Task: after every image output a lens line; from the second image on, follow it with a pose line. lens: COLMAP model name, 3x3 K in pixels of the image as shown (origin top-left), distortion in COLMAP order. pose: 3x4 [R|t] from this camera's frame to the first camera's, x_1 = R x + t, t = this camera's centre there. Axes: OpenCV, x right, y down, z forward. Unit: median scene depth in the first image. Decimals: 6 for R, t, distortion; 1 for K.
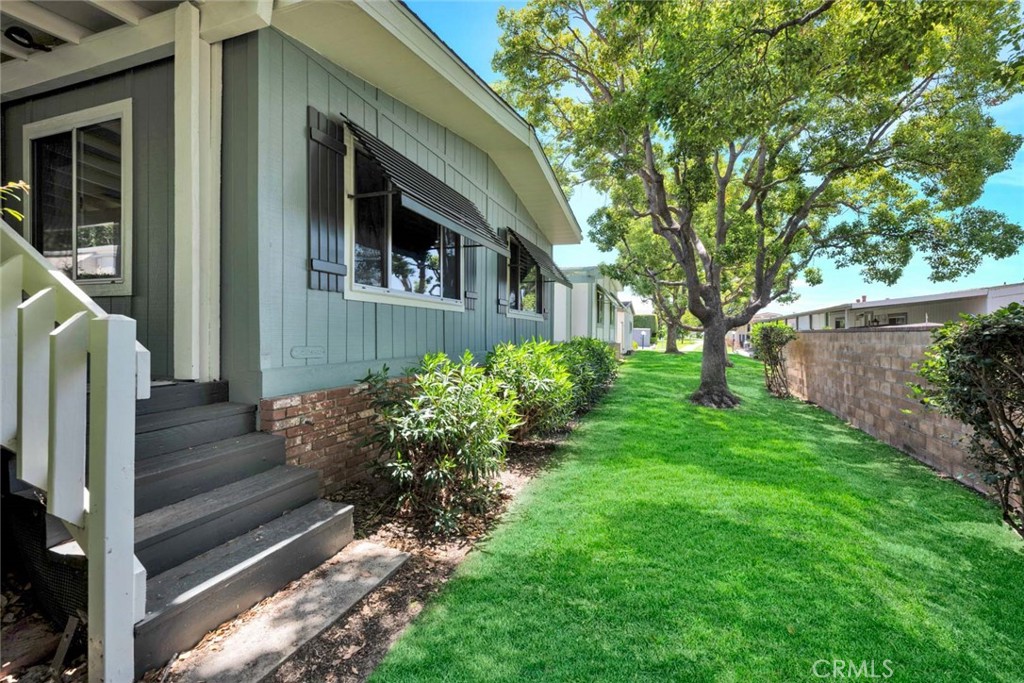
lens RADIAL K [[435.3, 0, 509.9], [0, 435.3, 346.2], [0, 0, 1]] dist [0.003452, -0.000001]
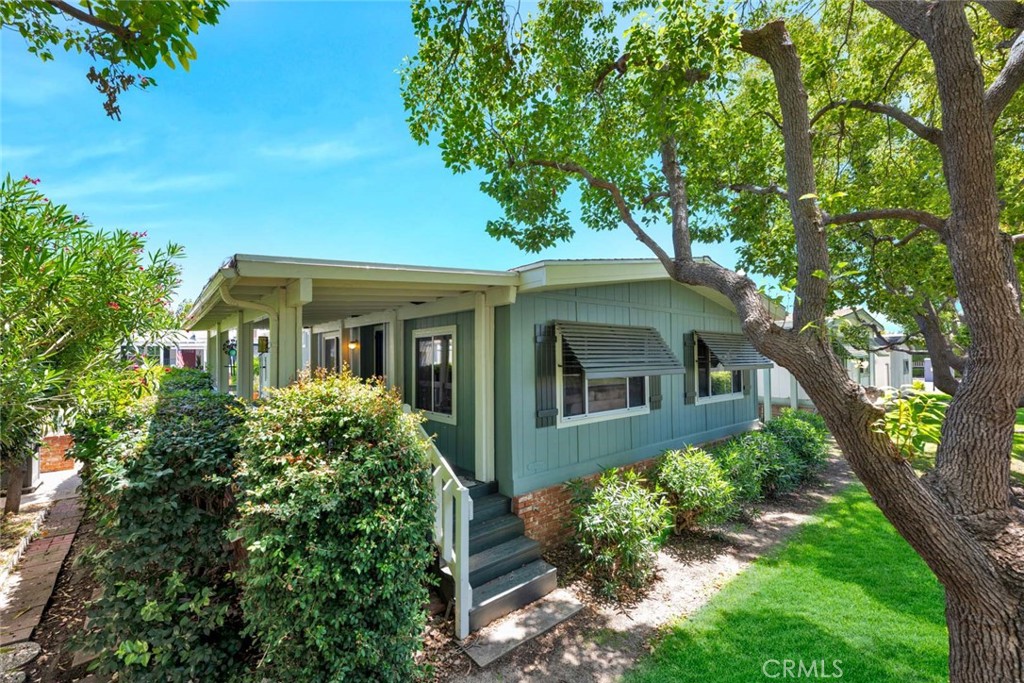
lens RADIAL K [[411.9, 0, 514.5], [0, 411.9, 348.1], [0, 0, 1]] dist [-0.001488, 0.001373]
pose [[0.861765, -0.034837, -0.506110, 0.365176], [0.009178, 0.998547, -0.053105, -0.432300], [0.507225, 0.041119, 0.860832, -0.566118]]
